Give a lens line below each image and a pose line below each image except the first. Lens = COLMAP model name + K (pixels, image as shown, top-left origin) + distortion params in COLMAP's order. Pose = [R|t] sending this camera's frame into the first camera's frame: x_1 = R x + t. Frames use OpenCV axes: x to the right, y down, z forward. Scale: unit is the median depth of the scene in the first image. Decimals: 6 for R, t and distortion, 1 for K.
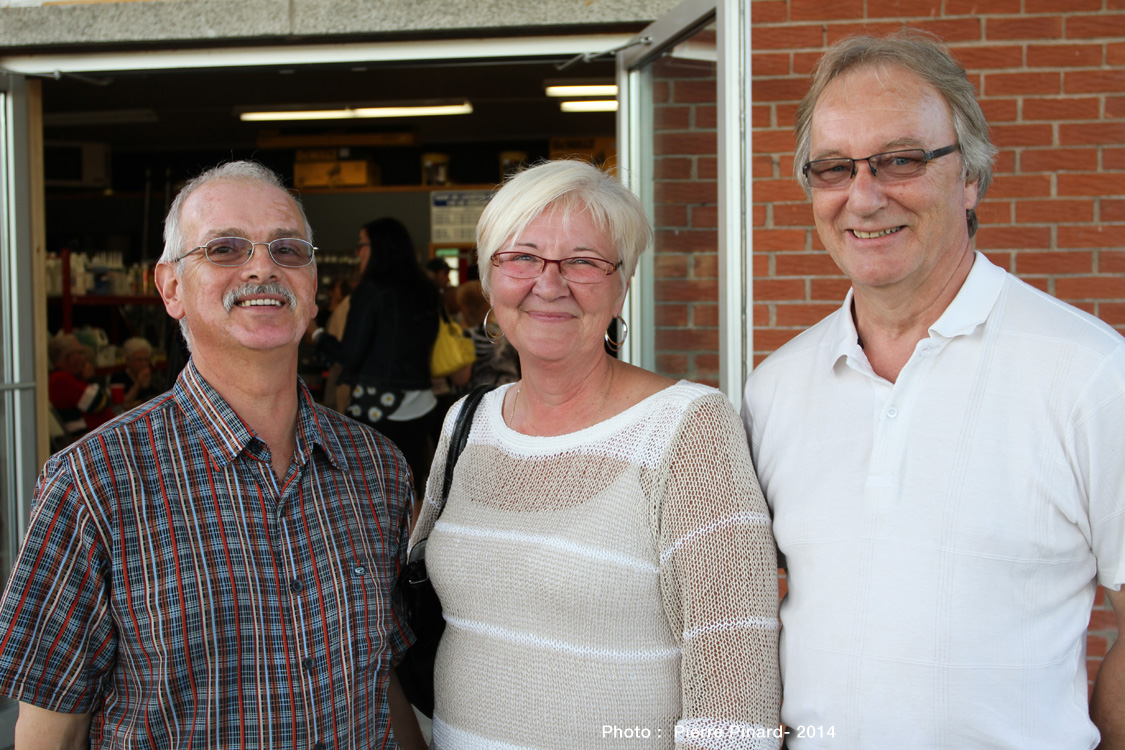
lens RADIAL K [[1471.4, 0, 562.7], [0, 1471.4, 374.8], [0, 0, 1]] dist [-0.009523, 0.000000]
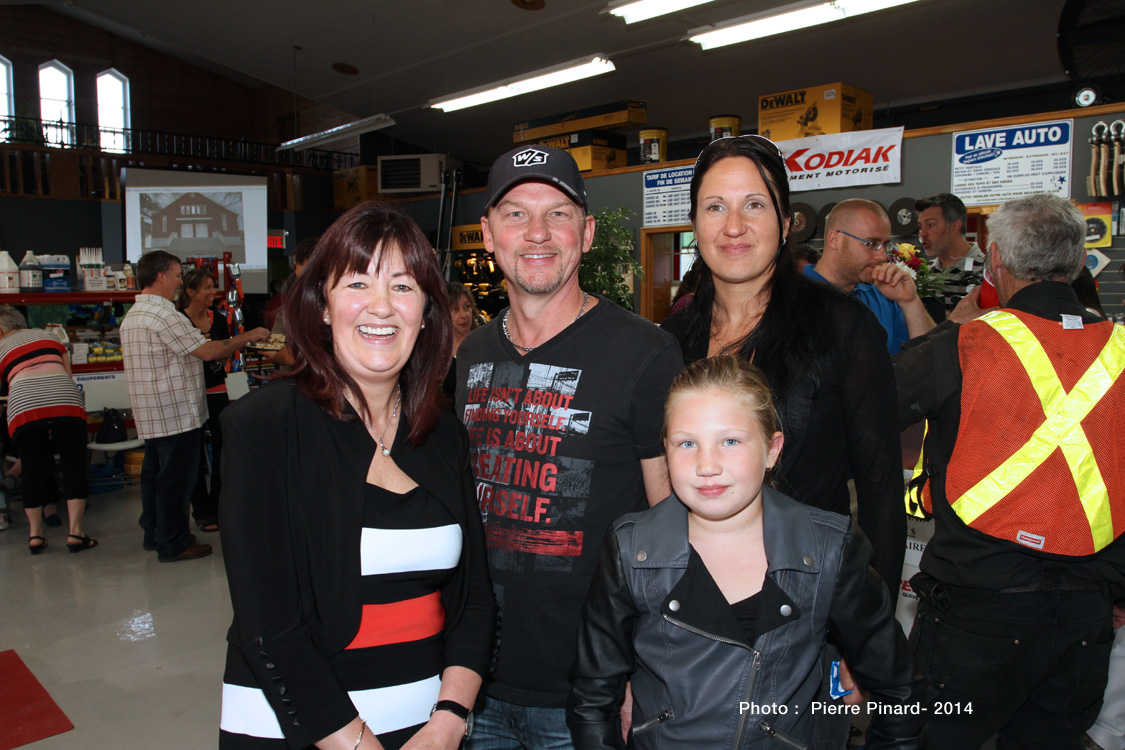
lens RADIAL K [[932.8, 0, 562.4], [0, 932.8, 375.5], [0, 0, 1]] dist [-0.016789, 0.006298]
pose [[0.780647, 0.062171, -0.621872, 0.241927], [-0.042316, 0.998014, 0.046656, -0.022217], [0.623538, -0.010107, 0.781728, 0.510837]]
